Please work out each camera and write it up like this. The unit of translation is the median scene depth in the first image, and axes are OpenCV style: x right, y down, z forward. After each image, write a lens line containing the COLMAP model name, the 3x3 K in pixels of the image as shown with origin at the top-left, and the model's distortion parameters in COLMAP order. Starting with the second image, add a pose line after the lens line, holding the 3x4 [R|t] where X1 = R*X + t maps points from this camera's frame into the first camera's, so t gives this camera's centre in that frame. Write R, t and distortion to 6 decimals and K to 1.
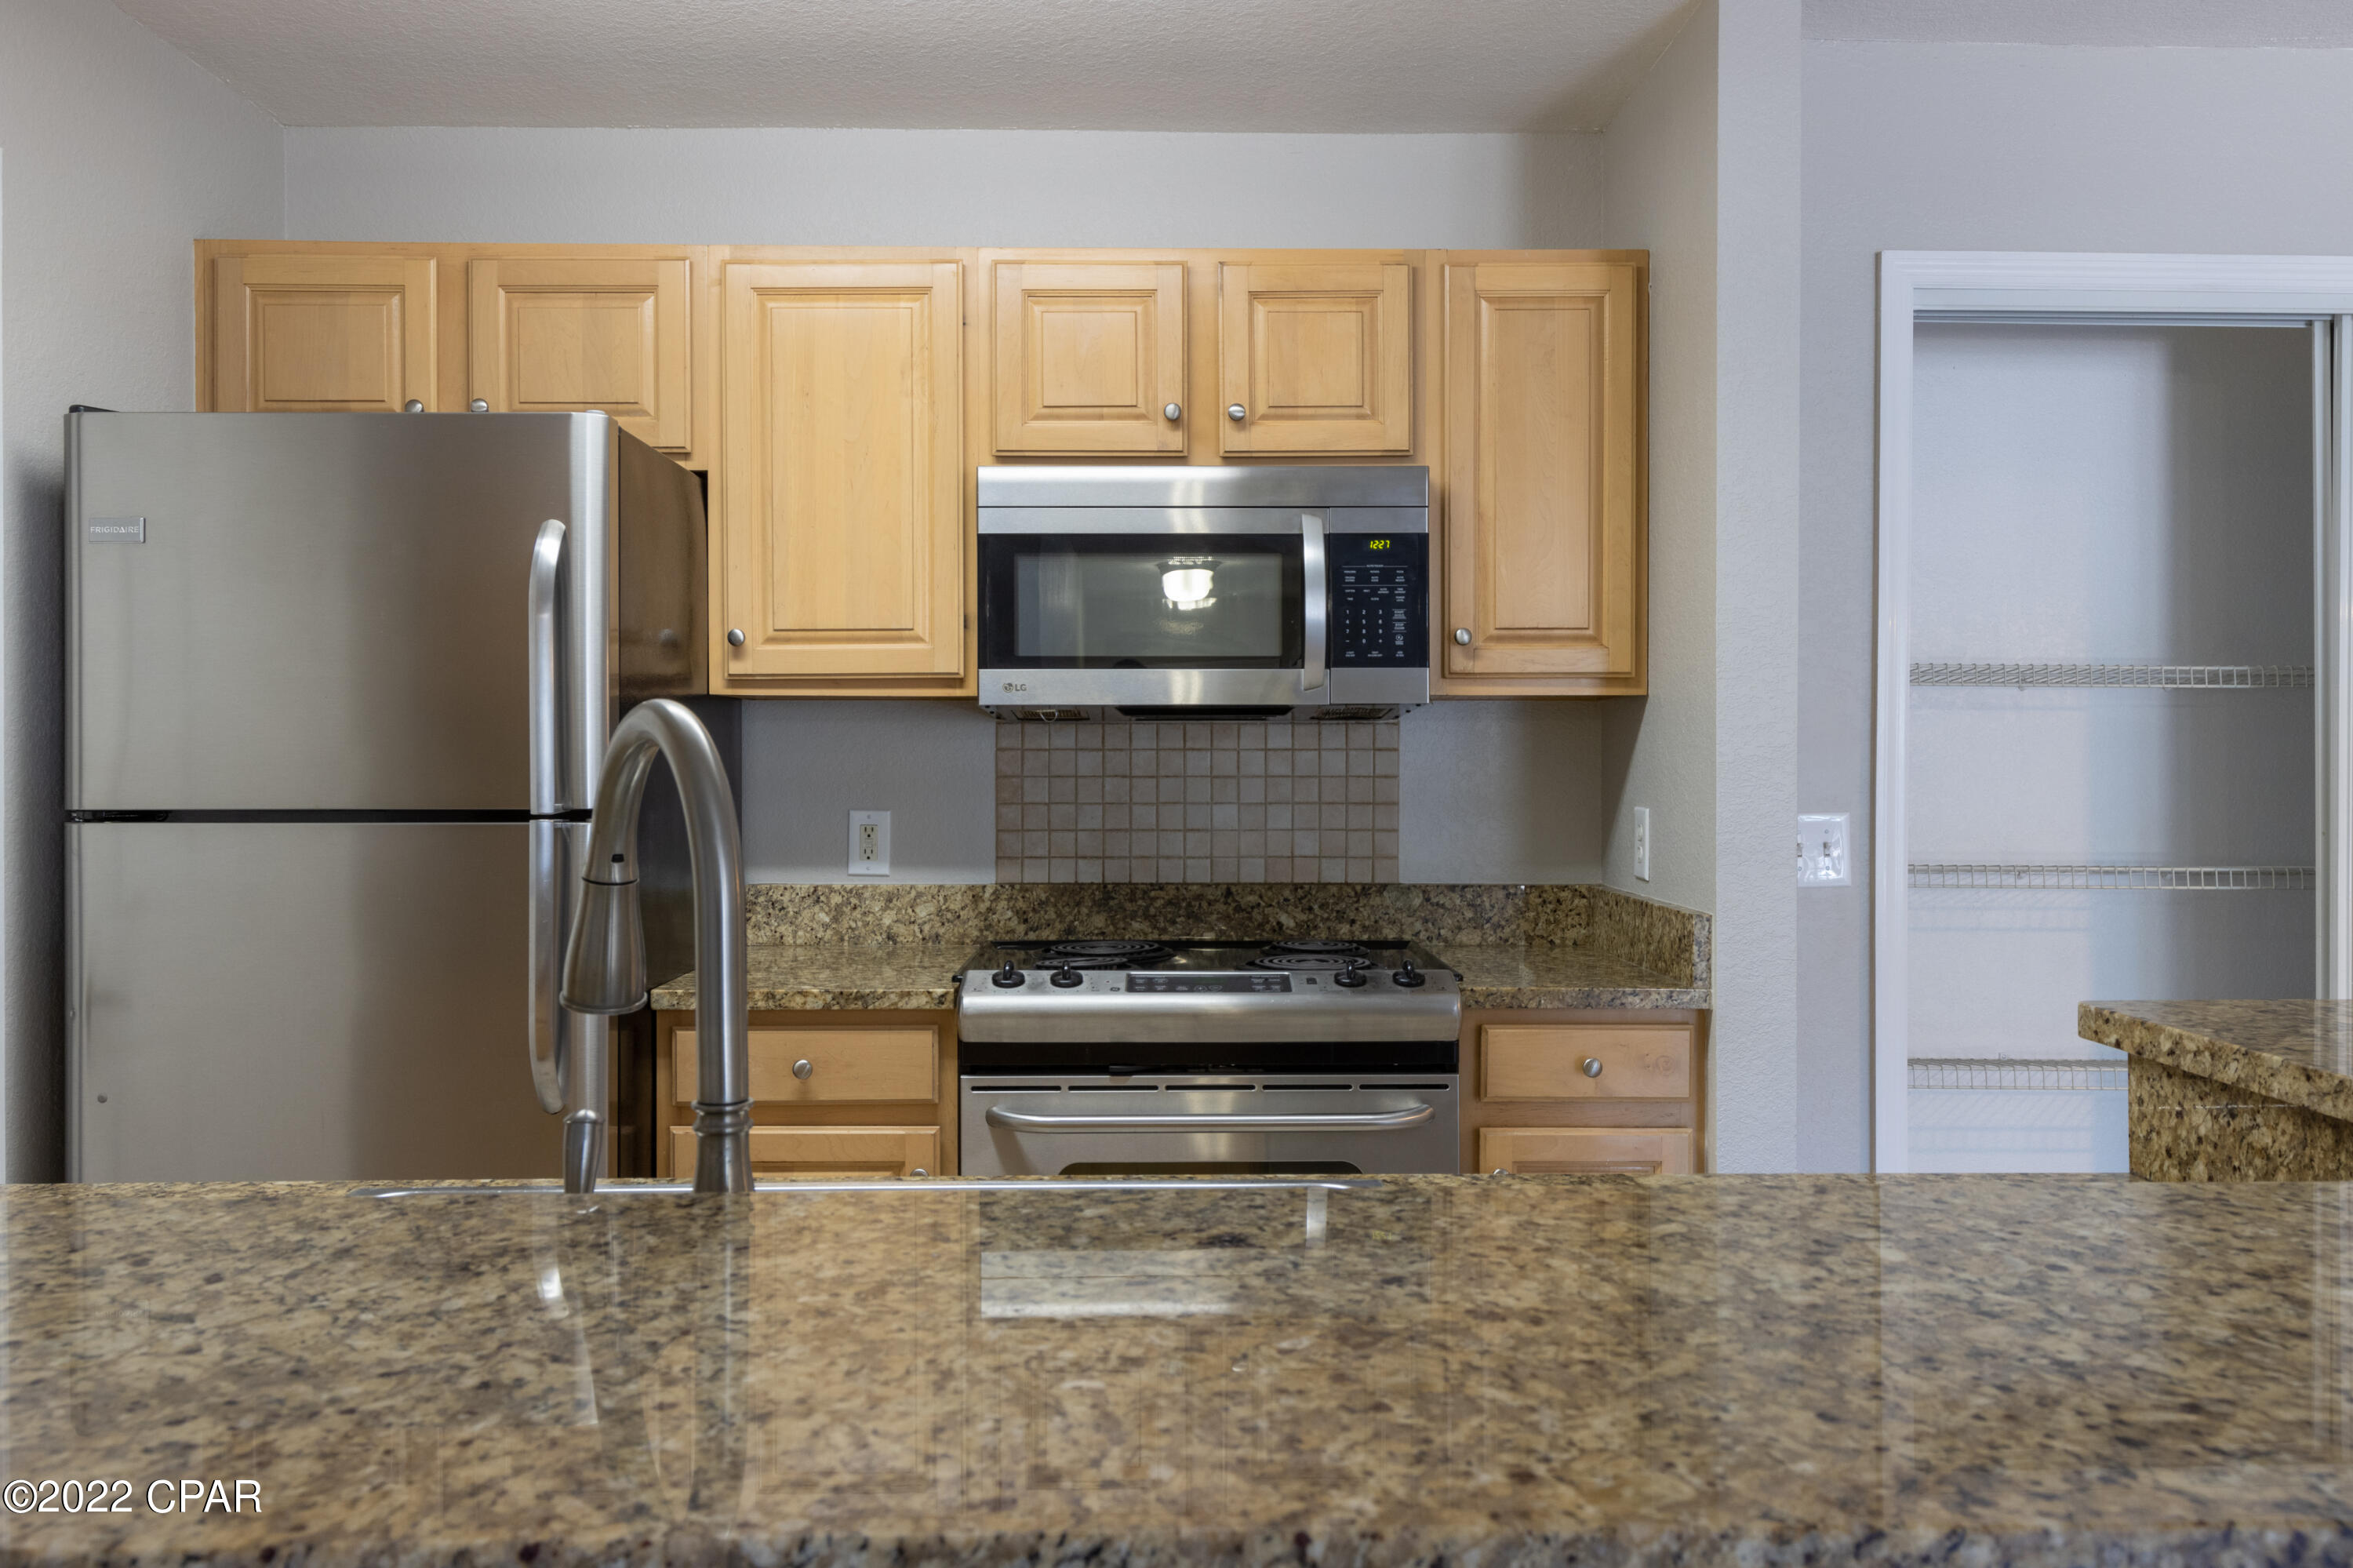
lens RADIAL K [[1767.9, 0, 1167.0], [0, 1767.9, 774.0], [0, 0, 1]] dist [0.018821, -0.019714]
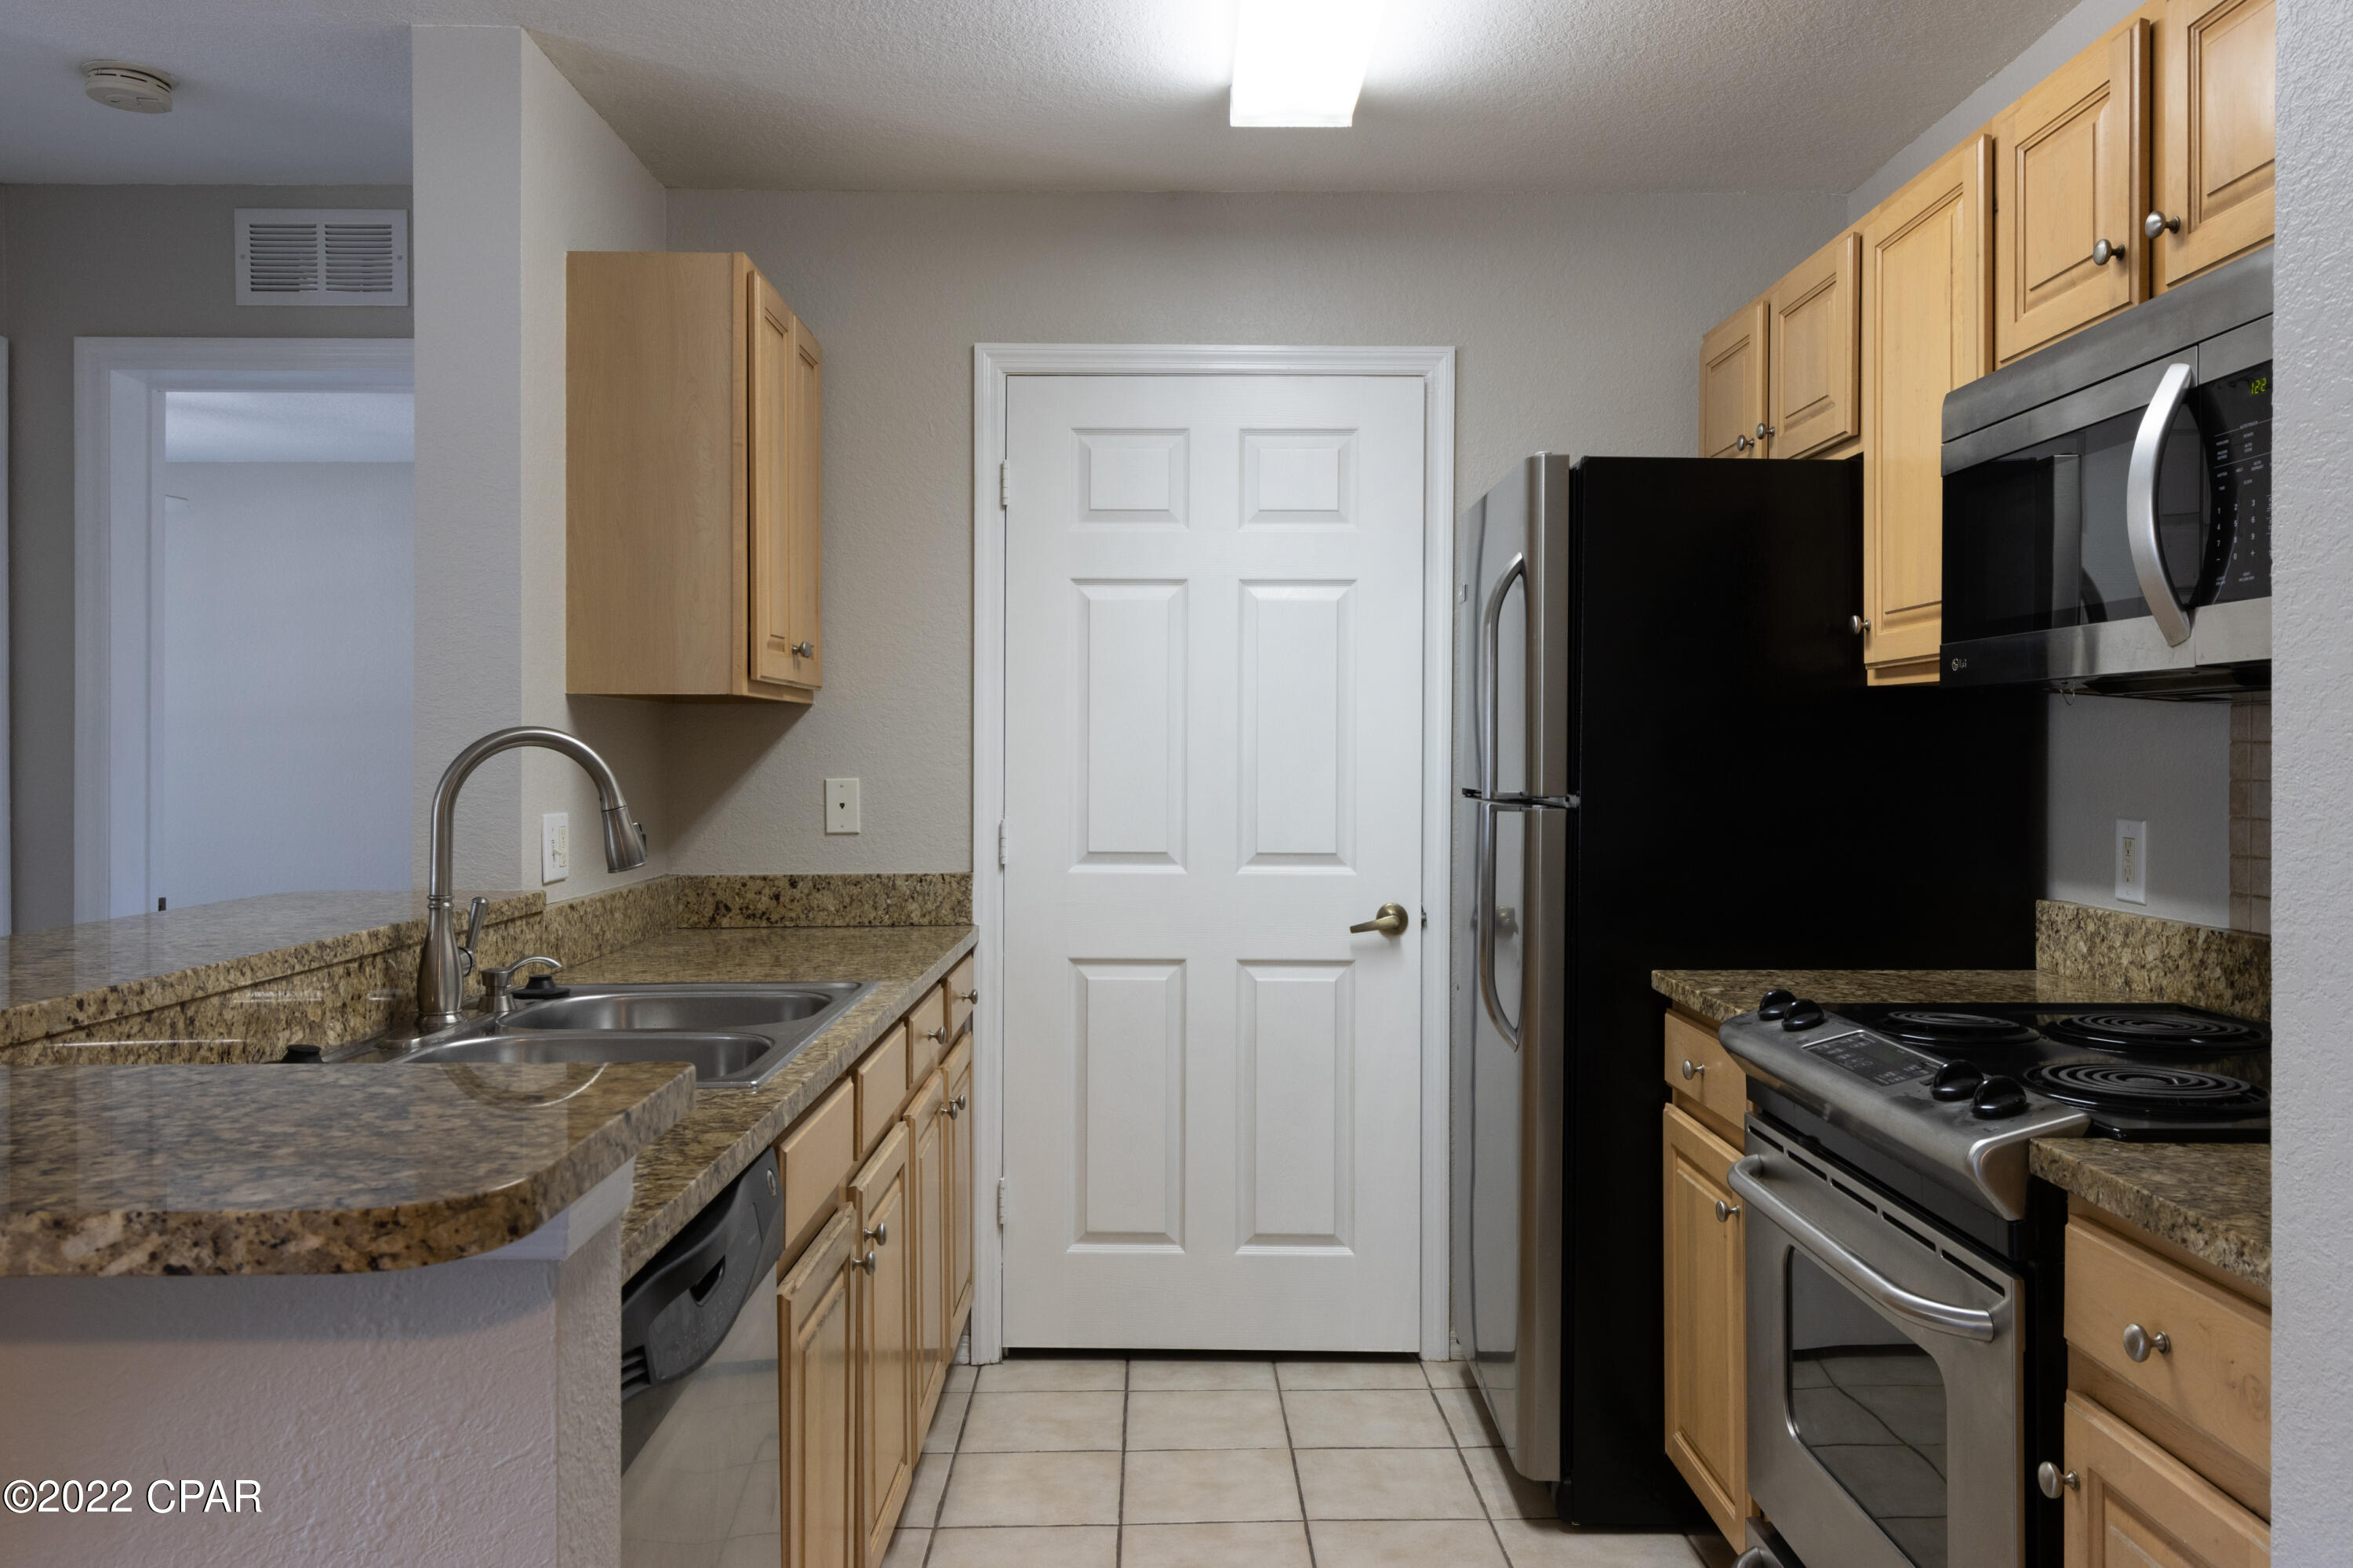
lens RADIAL K [[1753.1, 0, 1193.5], [0, 1753.1, 769.6], [0, 0, 1]] dist [0.017132, -0.006125]
pose [[0.001248, 0.011746, -0.999930, 0.679742], [-0.010521, 0.999876, 0.011733, -0.007356], [0.999944, 0.010506, 0.001371, 0.636166]]
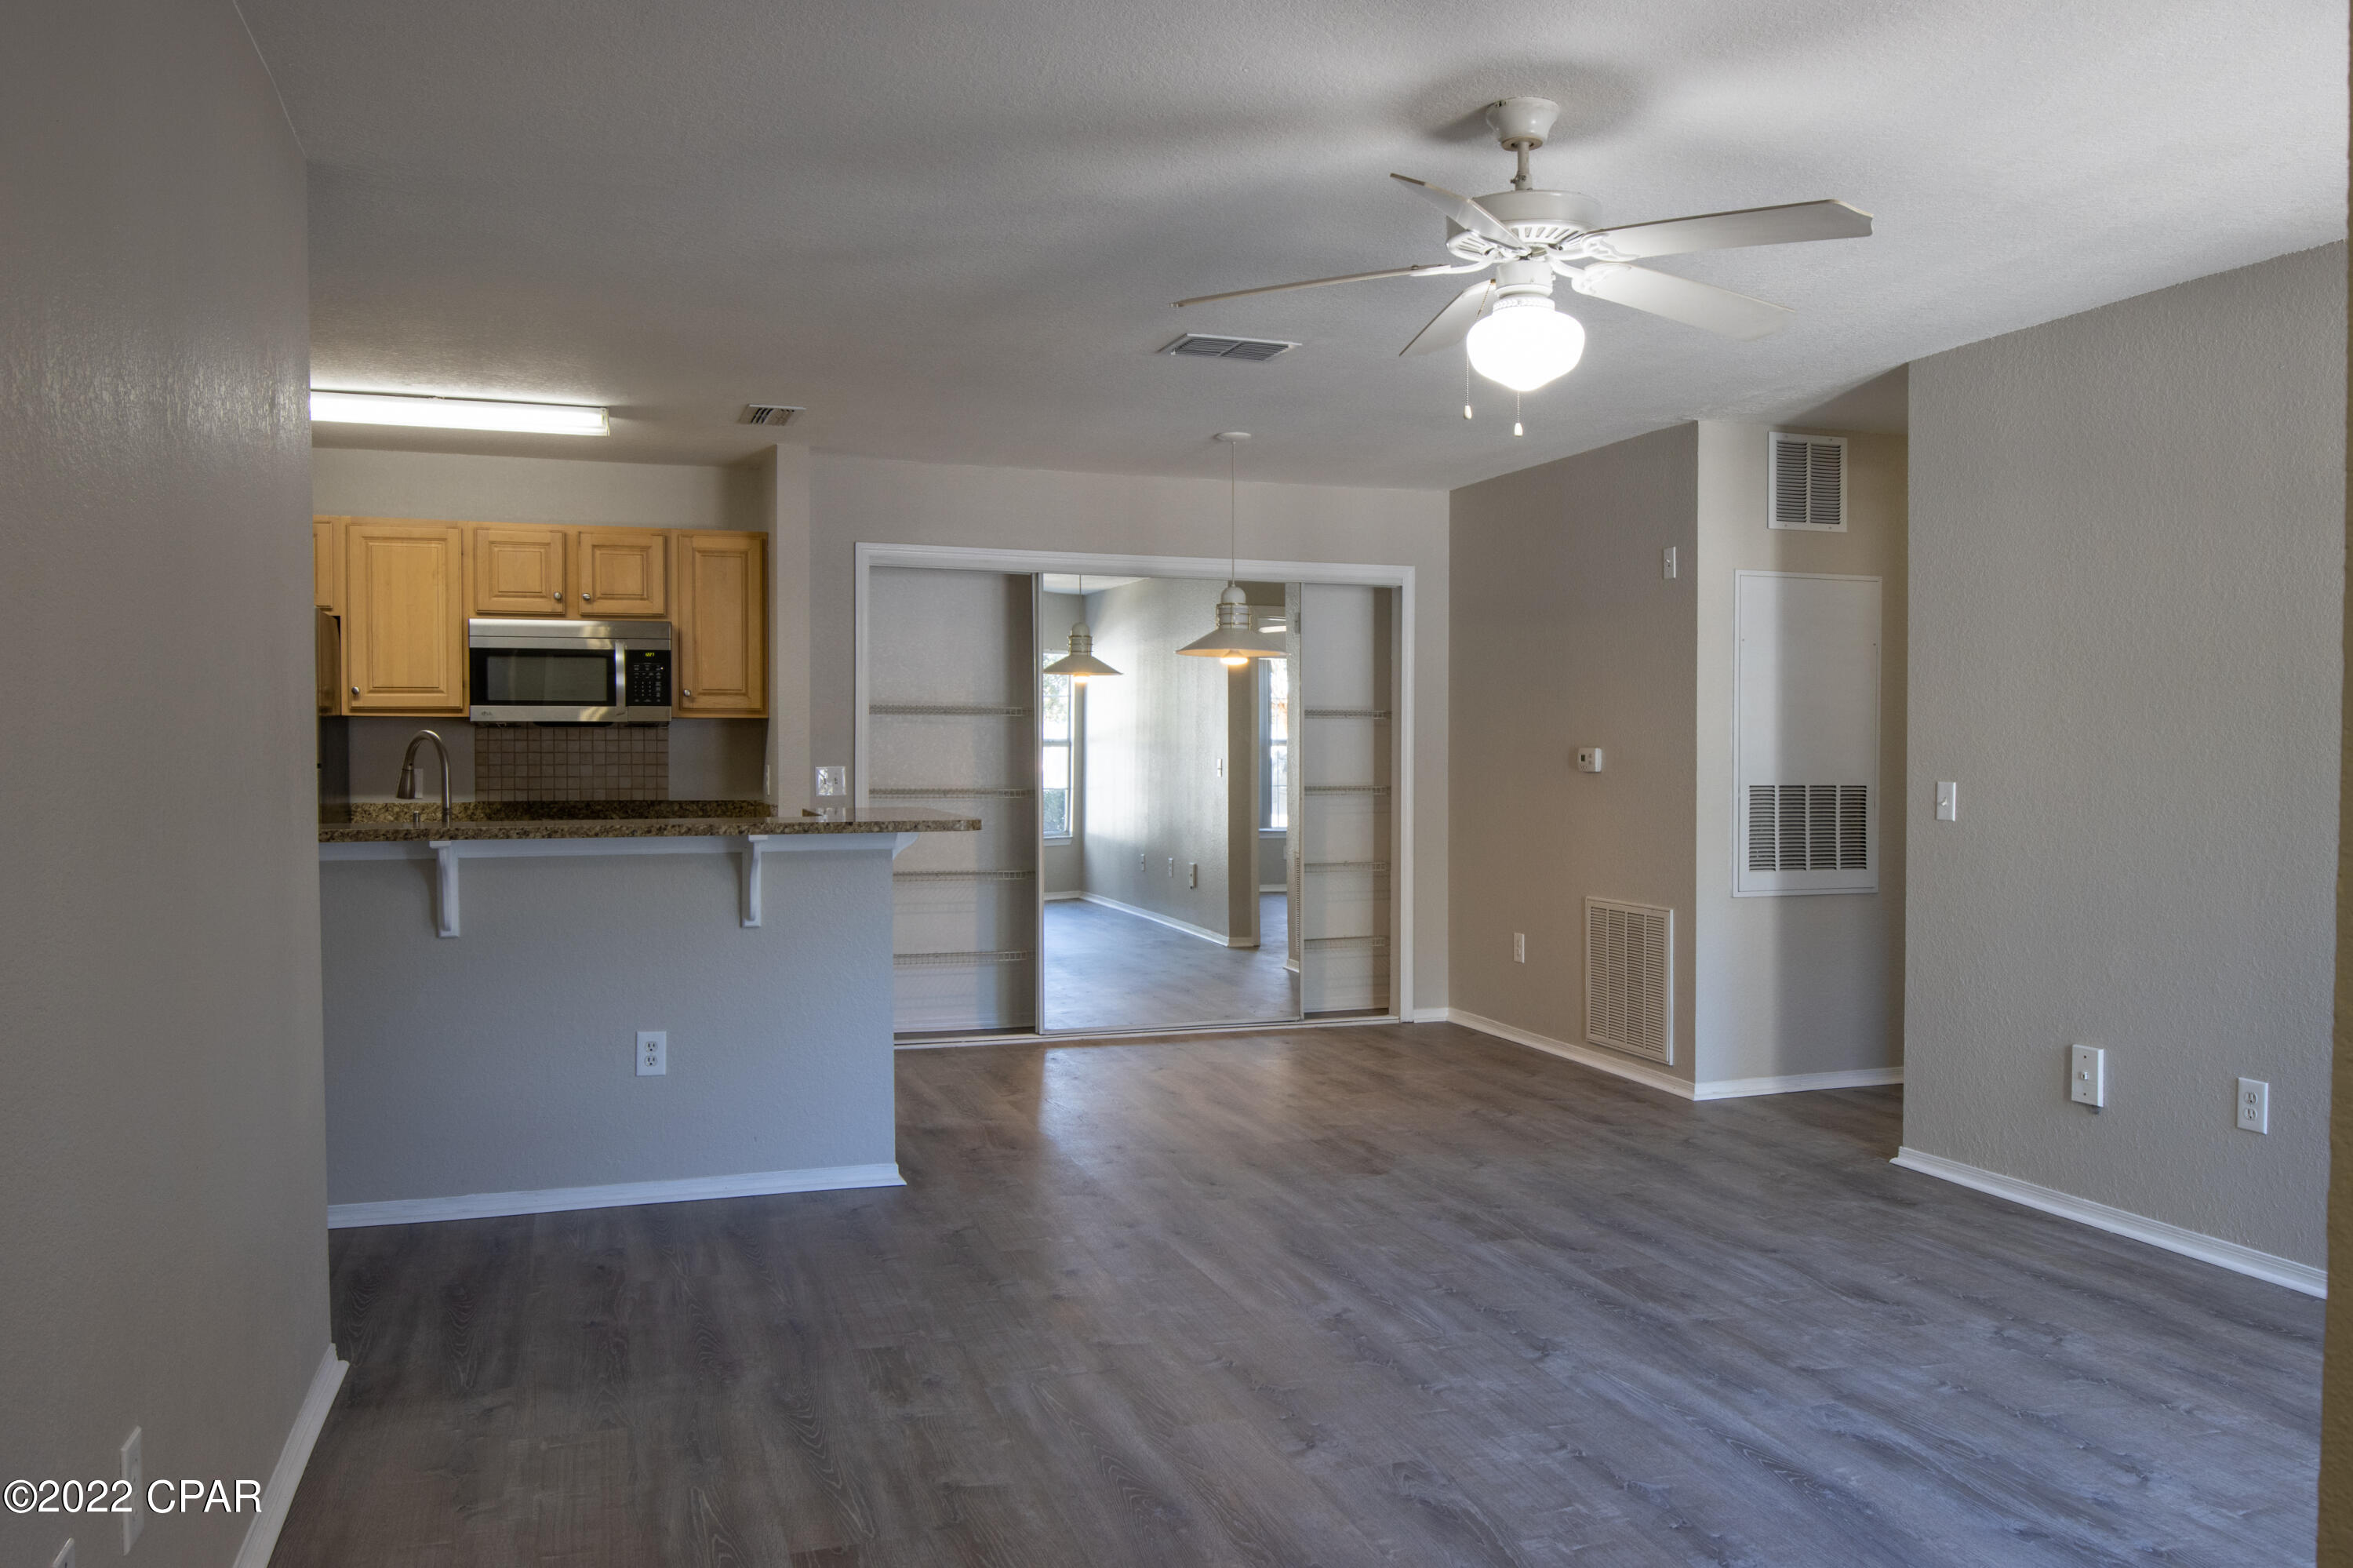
lens RADIAL K [[1755.4, 0, 1192.0], [0, 1755.4, 784.3], [0, 0, 1]] dist [-0.023396, 0.000533]
pose [[0.948224, -0.005720, 0.317549, 0.061319], [0.002188, 0.999932, 0.011479, 0.019531], [-0.317593, -0.010190, 0.948172, -1.443884]]
